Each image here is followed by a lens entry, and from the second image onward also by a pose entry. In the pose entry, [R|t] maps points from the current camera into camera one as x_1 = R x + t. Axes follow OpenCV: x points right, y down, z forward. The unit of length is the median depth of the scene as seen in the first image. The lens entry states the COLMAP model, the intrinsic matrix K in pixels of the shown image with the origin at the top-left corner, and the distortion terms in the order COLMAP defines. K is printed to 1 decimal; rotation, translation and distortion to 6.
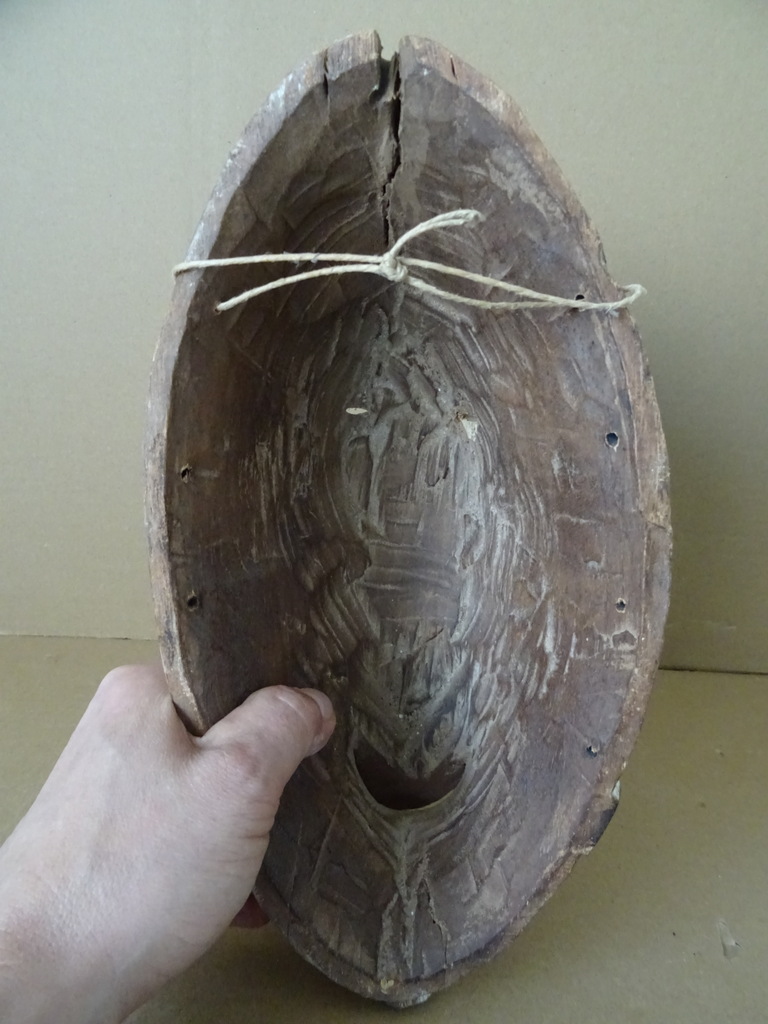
lens RADIAL K [[733.5, 0, 380.9], [0, 733.5, 512.4], [0, 0, 1]] dist [-0.006951, -0.007298]
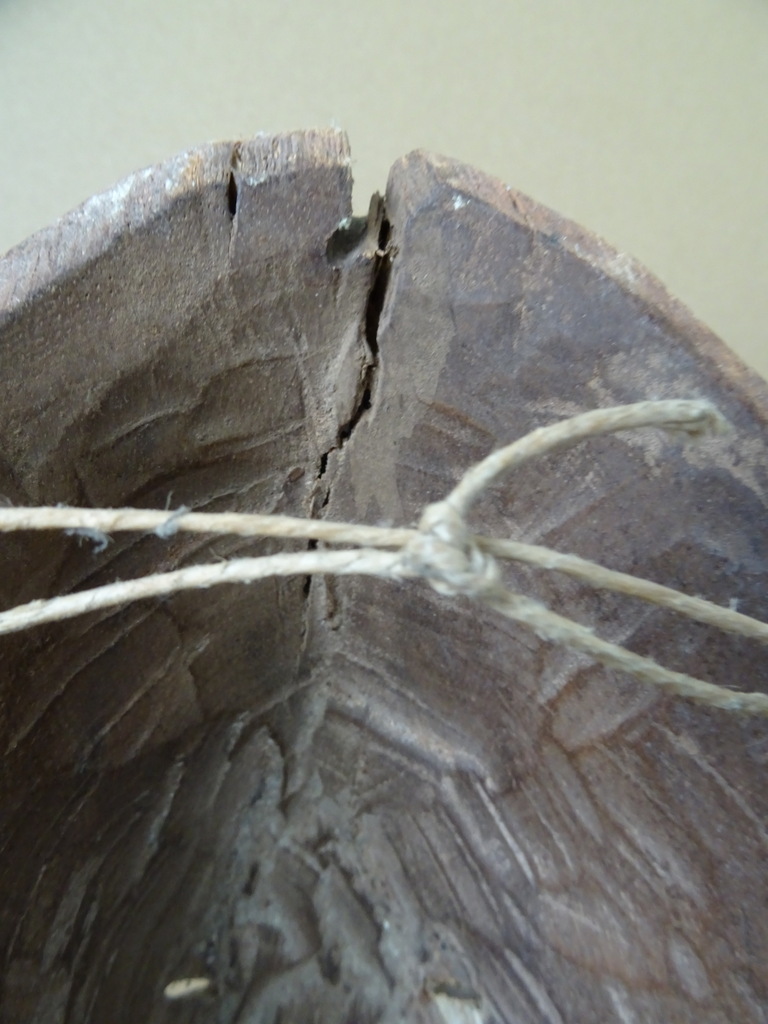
lens RADIAL K [[733.5, 0, 380.9], [0, 733.5, 512.4], [0, 0, 1]] dist [-0.006951, -0.007298]
pose [[0.965009, 0.086638, 0.247492, -0.063485], [0.068881, 0.826938, -0.558058, -0.144510], [-0.253009, 0.555579, 0.792034, 0.580967]]
